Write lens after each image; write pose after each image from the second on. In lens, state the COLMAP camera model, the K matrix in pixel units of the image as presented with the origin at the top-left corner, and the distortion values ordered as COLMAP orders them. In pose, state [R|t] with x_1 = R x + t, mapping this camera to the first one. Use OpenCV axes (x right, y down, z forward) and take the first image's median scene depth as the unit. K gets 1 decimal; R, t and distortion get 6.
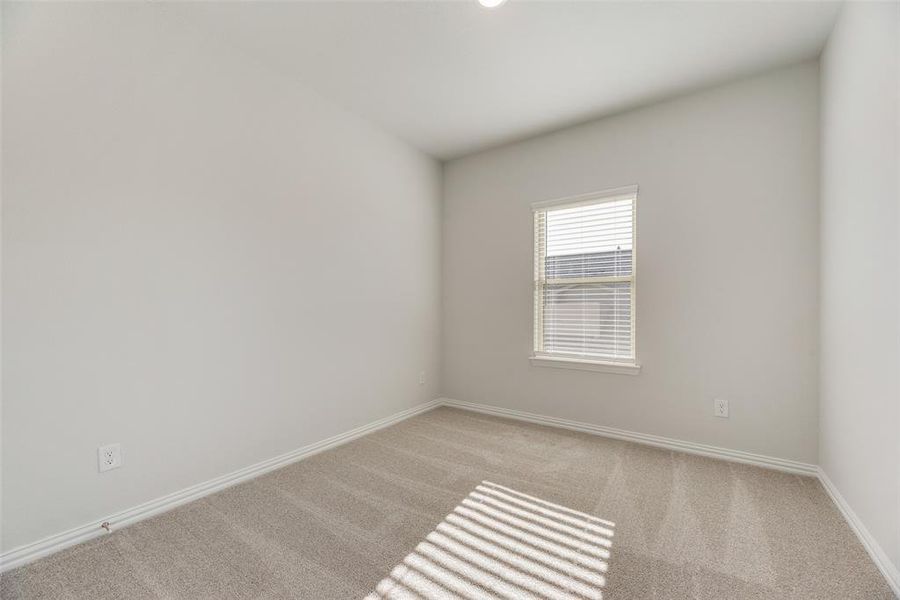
lens RADIAL K [[363.3, 0, 450.1], [0, 363.3, 302.2], [0, 0, 1]] dist [-0.001592, 0.000088]
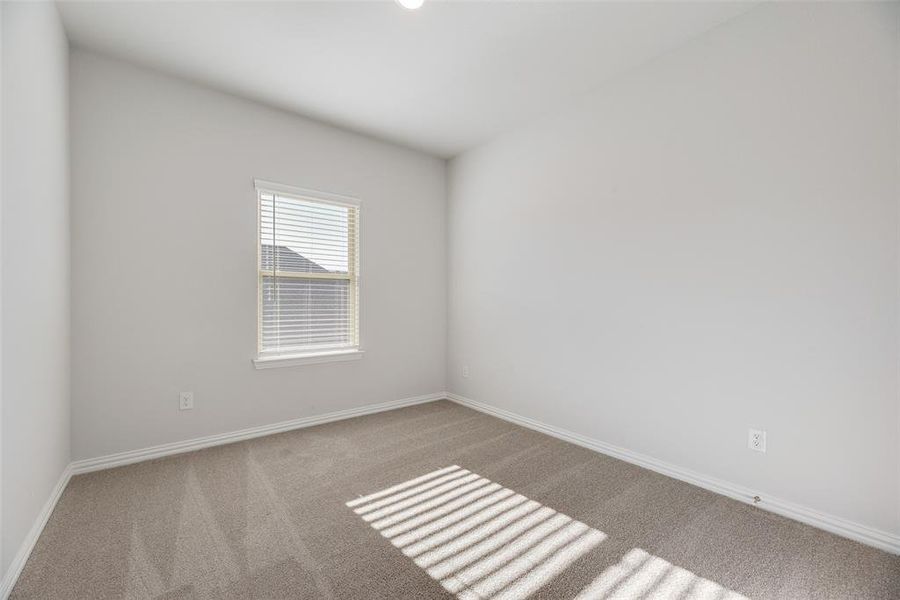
lens RADIAL K [[363.3, 0, 450.1], [0, 363.3, 302.2], [0, 0, 1]] dist [-0.001592, 0.000088]
pose [[0.300973, -0.003427, 0.953627, -0.500775], [-0.009987, 0.999927, 0.006745, 0.003243], [-0.953580, -0.011554, 0.300917, 0.346899]]
